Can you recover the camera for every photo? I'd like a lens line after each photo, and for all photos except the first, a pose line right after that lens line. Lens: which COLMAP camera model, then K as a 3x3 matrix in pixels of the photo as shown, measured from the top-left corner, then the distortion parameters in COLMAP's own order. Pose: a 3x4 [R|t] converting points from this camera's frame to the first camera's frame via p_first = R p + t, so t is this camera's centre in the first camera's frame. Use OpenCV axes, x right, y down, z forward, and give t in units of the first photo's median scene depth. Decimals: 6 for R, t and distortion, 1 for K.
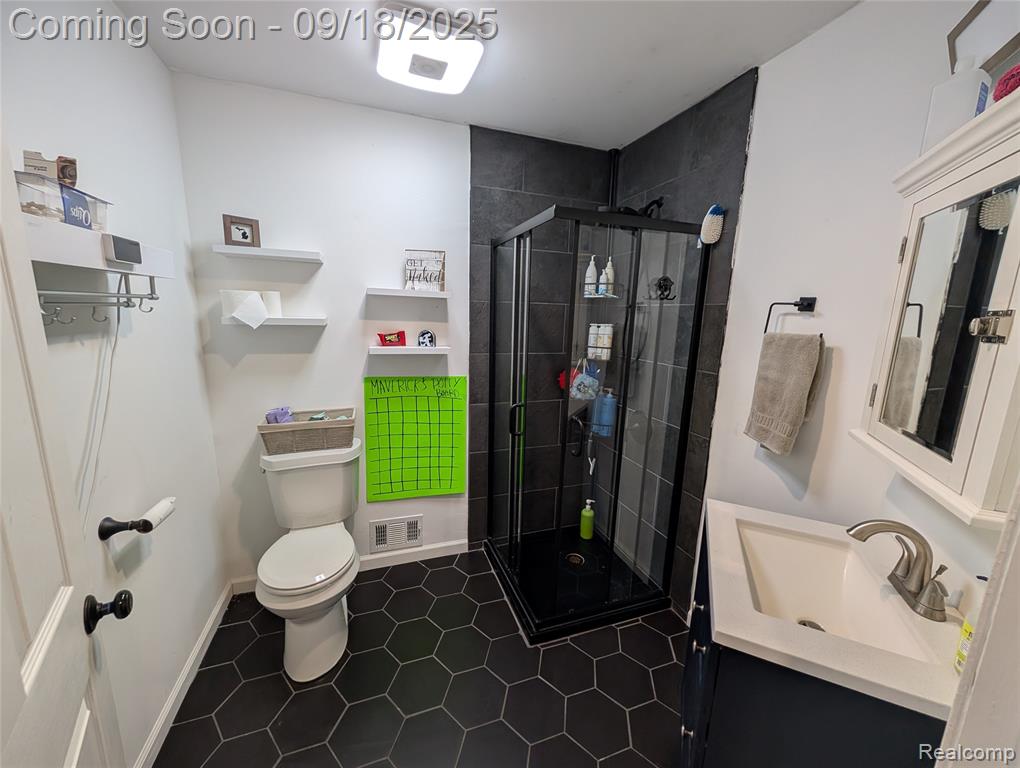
lens RADIAL K [[385.7, 0, 508.6], [0, 385.7, 387.1], [0, 0, 1]] dist [-0.000392, 0.000181]
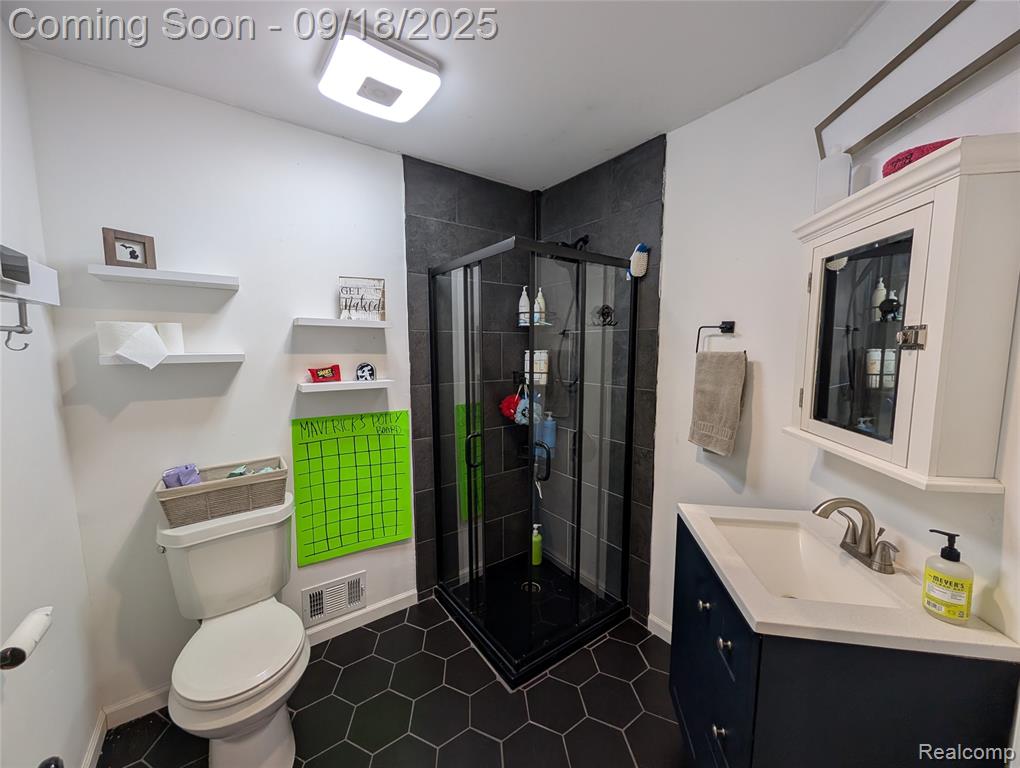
lens RADIAL K [[385.7, 0, 508.6], [0, 385.7, 387.1], [0, 0, 1]] dist [-0.000392, 0.000181]
pose [[0.959850, -0.057756, 0.274504, -0.156317], [0.078855, 0.994669, -0.066450, -0.002507], [-0.269202, 0.085428, 0.959287, 0.036243]]
